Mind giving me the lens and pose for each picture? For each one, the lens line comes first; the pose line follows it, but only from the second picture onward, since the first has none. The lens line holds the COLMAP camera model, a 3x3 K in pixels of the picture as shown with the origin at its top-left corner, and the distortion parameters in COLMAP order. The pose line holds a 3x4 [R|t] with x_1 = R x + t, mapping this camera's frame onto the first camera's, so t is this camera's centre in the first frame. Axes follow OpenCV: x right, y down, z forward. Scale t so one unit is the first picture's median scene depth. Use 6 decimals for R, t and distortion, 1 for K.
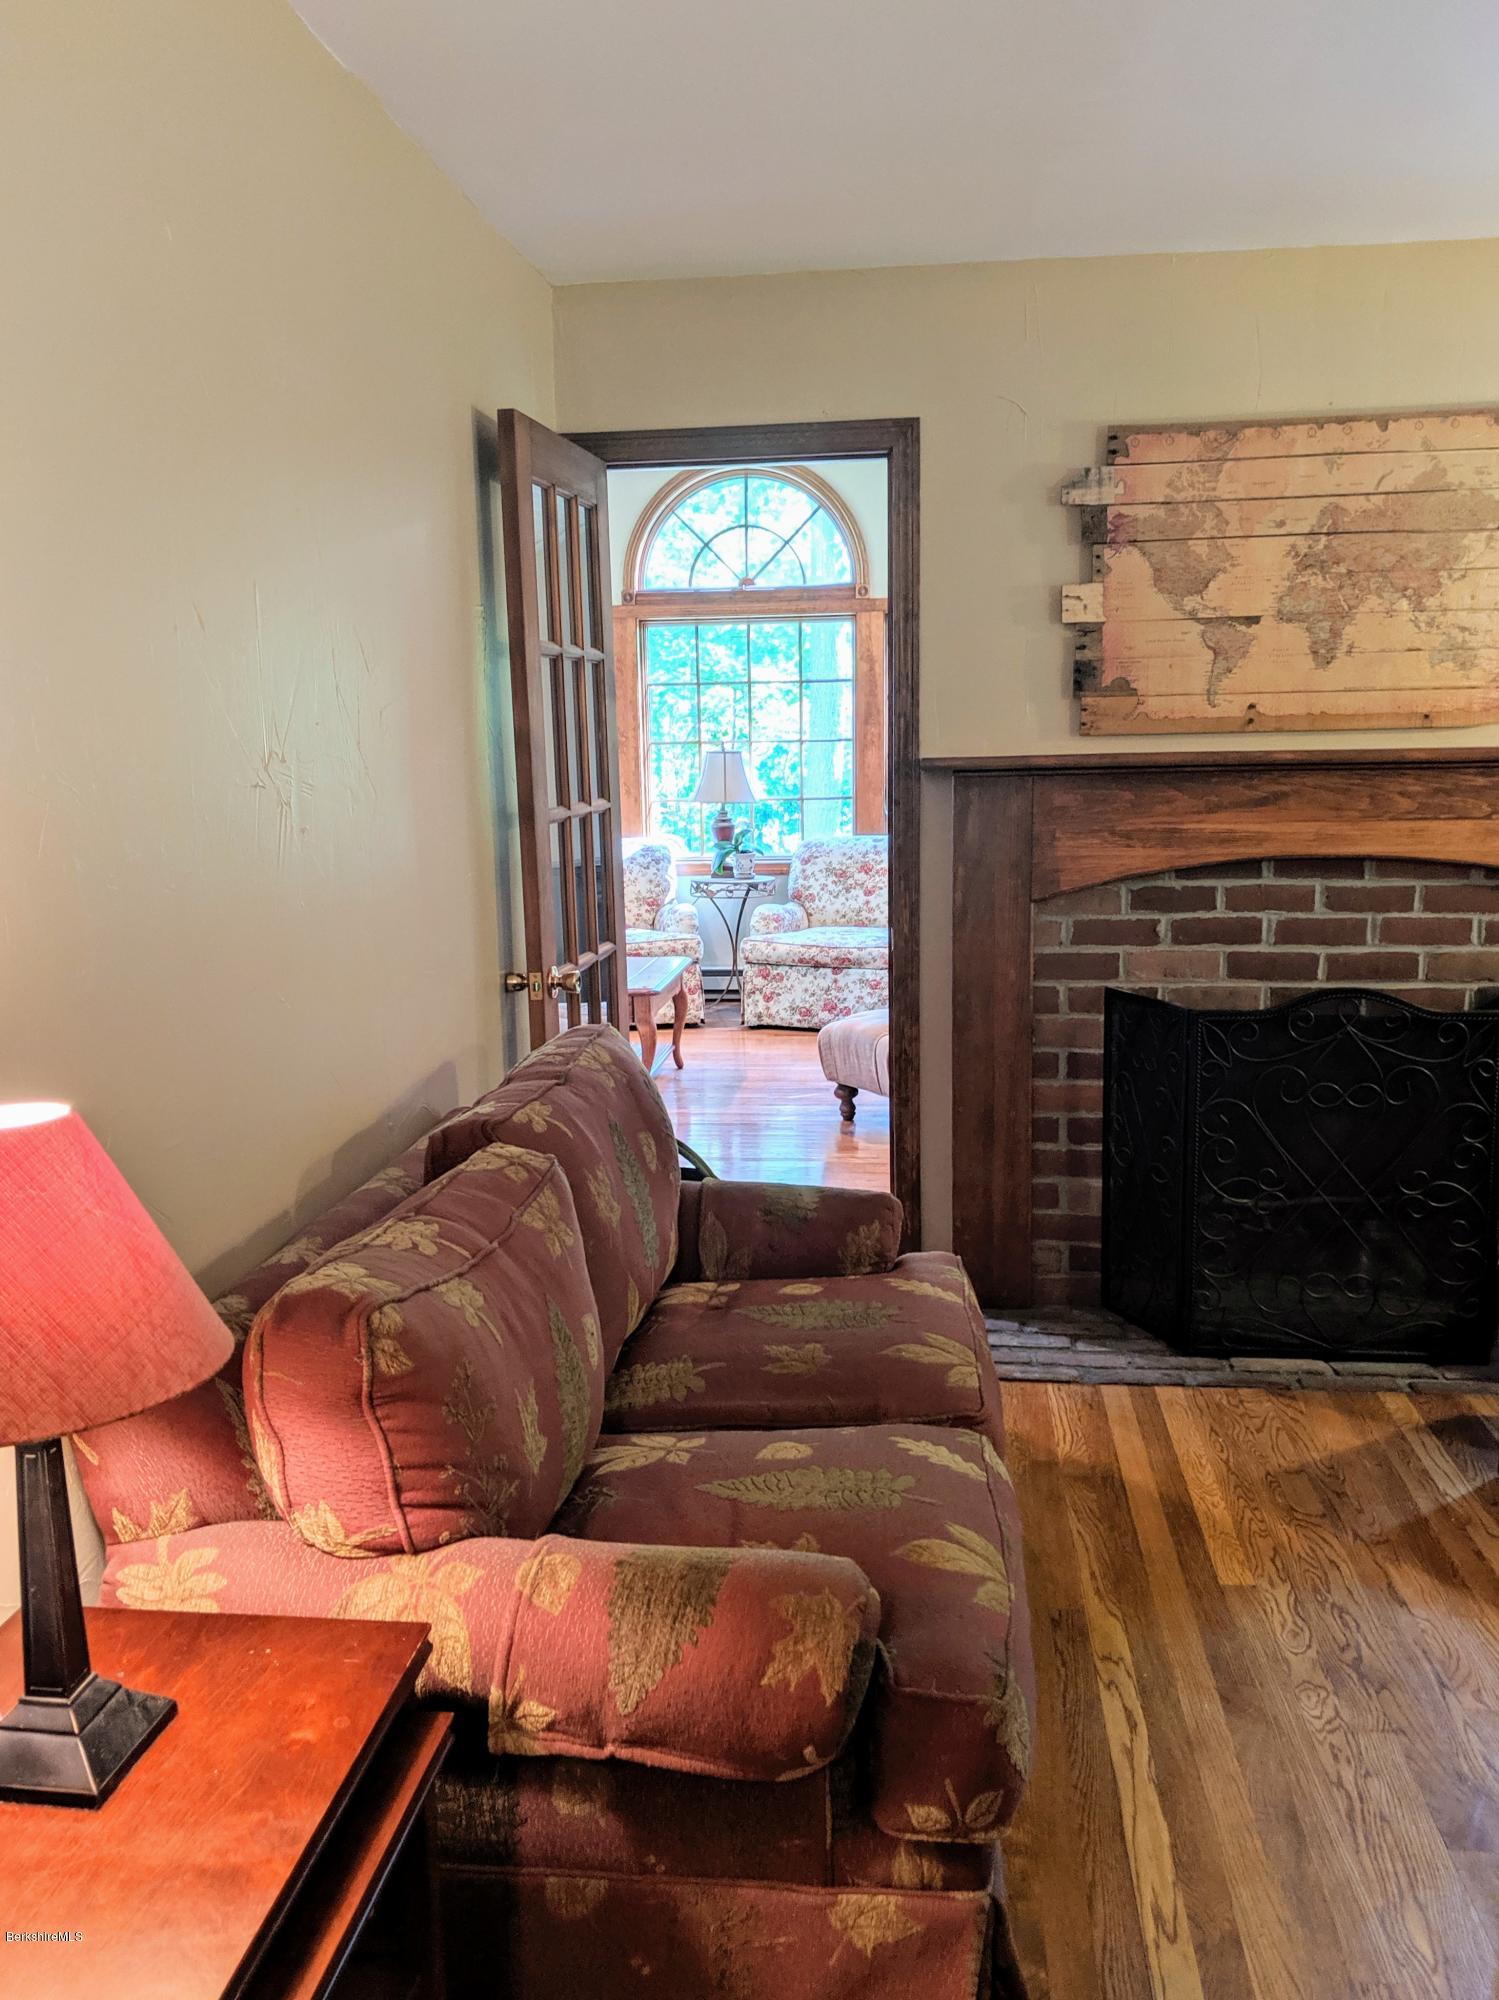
lens RADIAL K [[1666.0, 0, 725.7], [0, 1666.0, 1011.2], [0, 0, 1]] dist [0.116649, -0.216093]
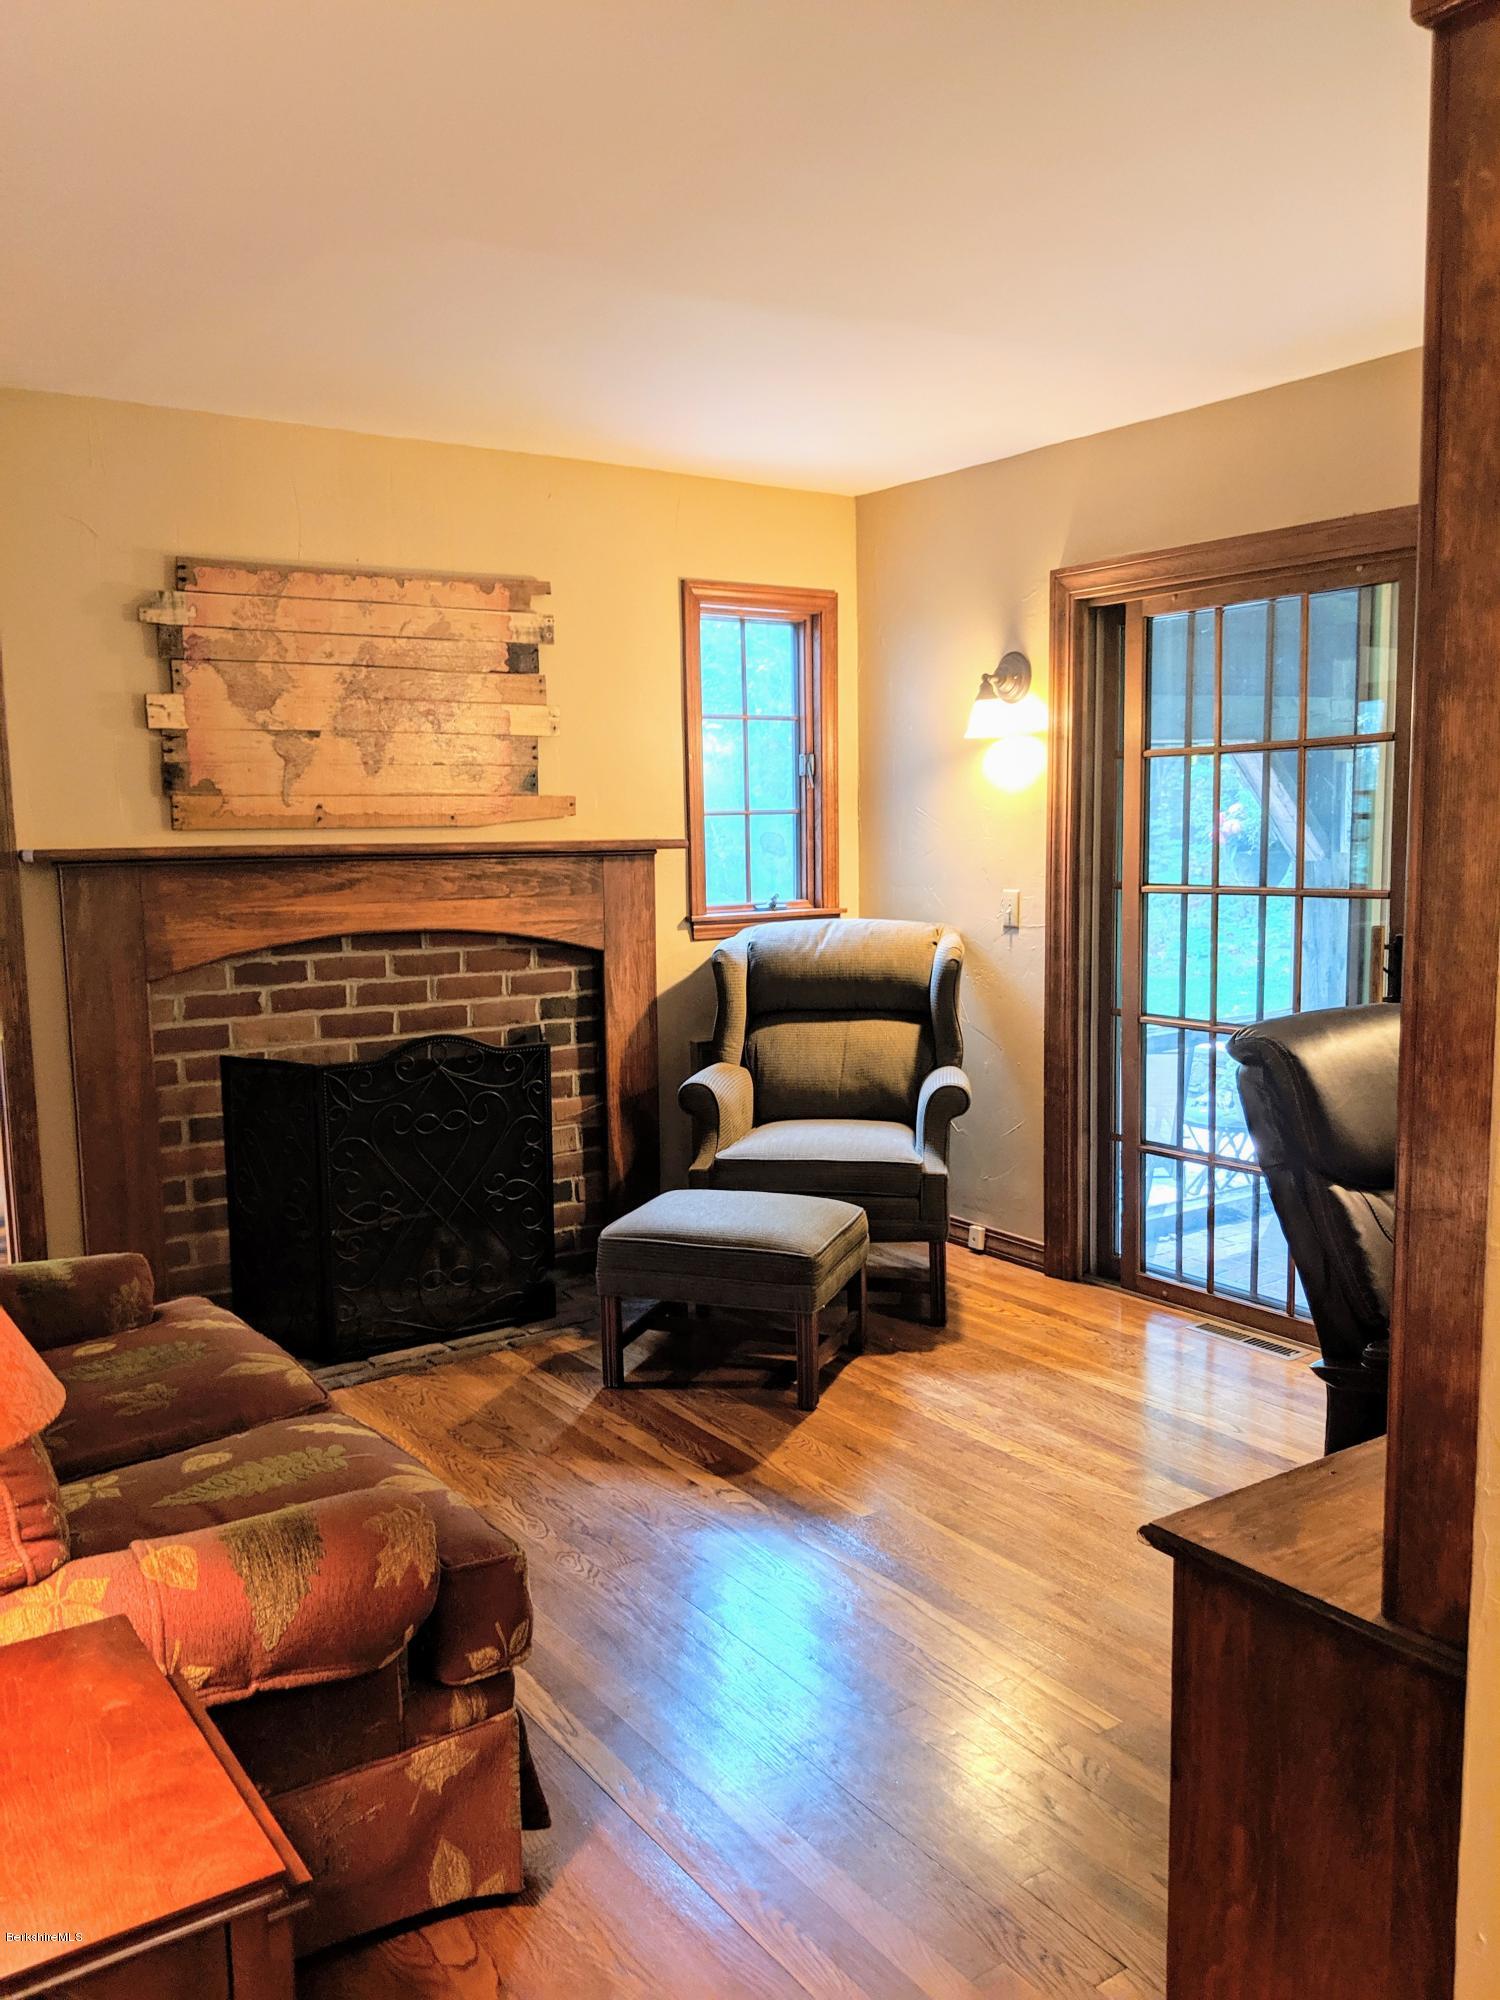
lens RADIAL K [[1629.8, 0, 748.6], [0, 1629.8, 1048.6], [0, 0, 1]] dist [0.079257, -0.125970]
pose [[0.751615, -0.087325, 0.653796, -0.229715], [0.108354, 0.994078, 0.008210, 0.010489], [-0.650642, 0.064670, 0.756626, -0.052618]]
